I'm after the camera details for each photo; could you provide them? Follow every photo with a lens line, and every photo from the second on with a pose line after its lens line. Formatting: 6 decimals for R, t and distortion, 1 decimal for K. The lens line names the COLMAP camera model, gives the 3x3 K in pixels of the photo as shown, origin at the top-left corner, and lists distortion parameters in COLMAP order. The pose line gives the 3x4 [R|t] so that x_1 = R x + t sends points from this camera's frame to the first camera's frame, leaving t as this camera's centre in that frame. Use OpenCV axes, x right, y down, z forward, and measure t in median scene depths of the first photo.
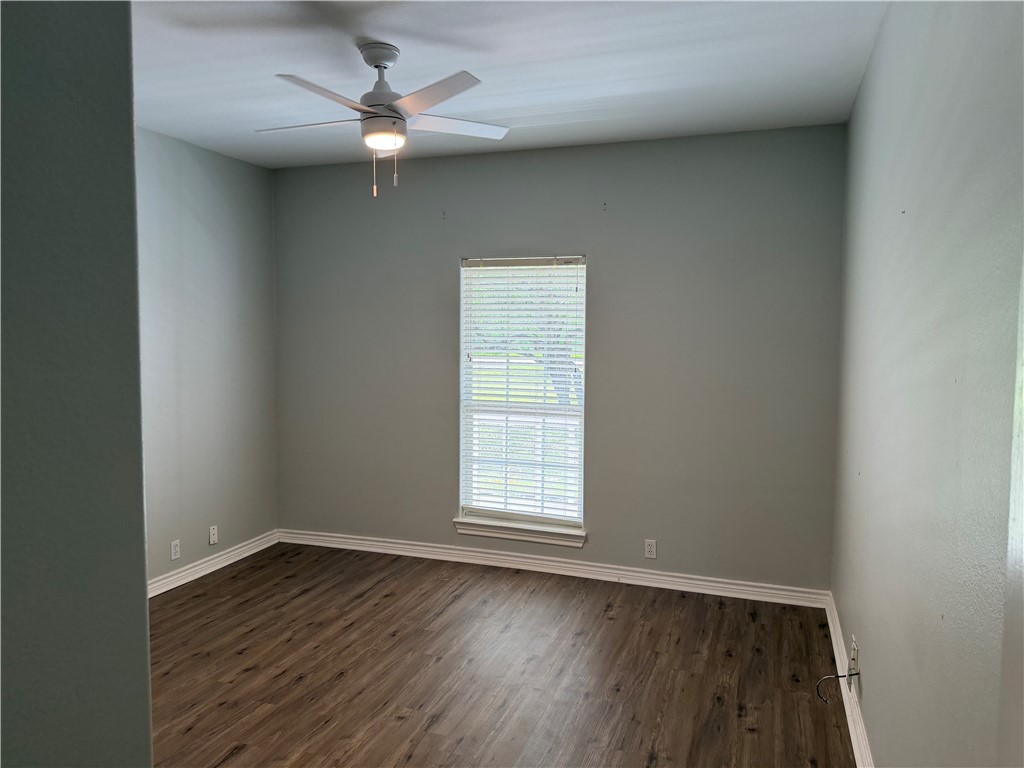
lens RADIAL K [[697.7, 0, 519.1], [0, 697.7, 391.4], [0, 0, 1]] dist [0.117131, -0.004506]
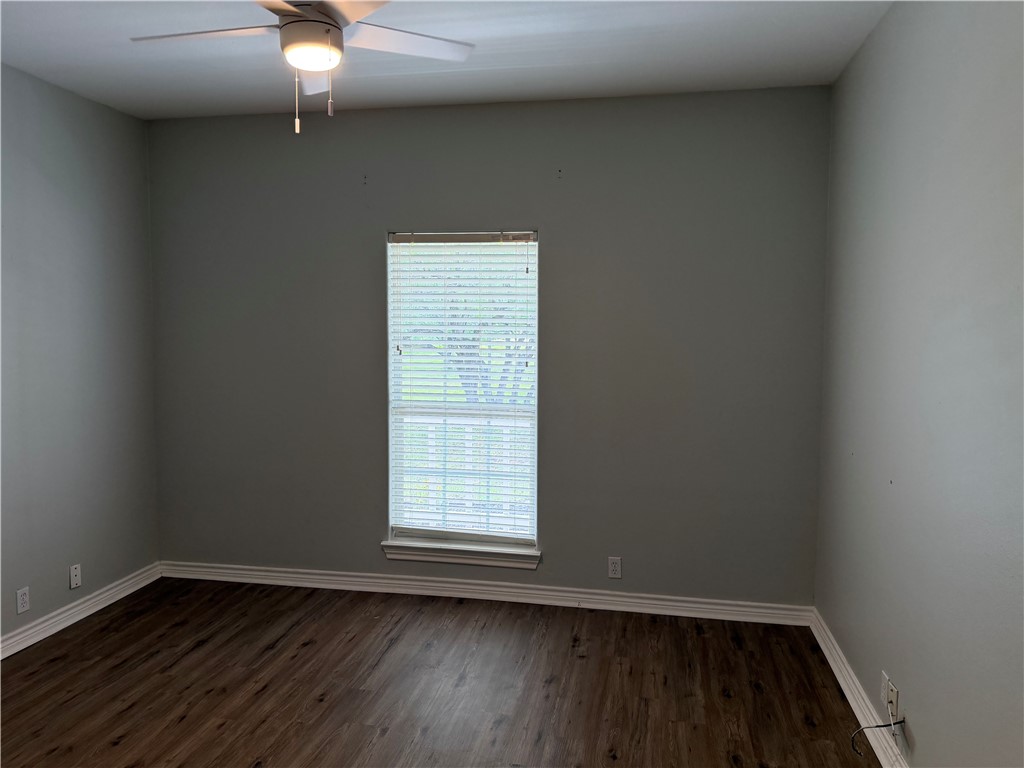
lens RADIAL K [[702.2, 0, 512.0], [0, 702.2, 384.0], [0, 0, 1]] dist [0.044448, -0.000963]
pose [[0.989469, -0.011645, 0.144275, -0.065198], [0.011812, 0.999930, -0.000303, -0.006287], [-0.144261, 0.002004, 0.989538, 0.156605]]
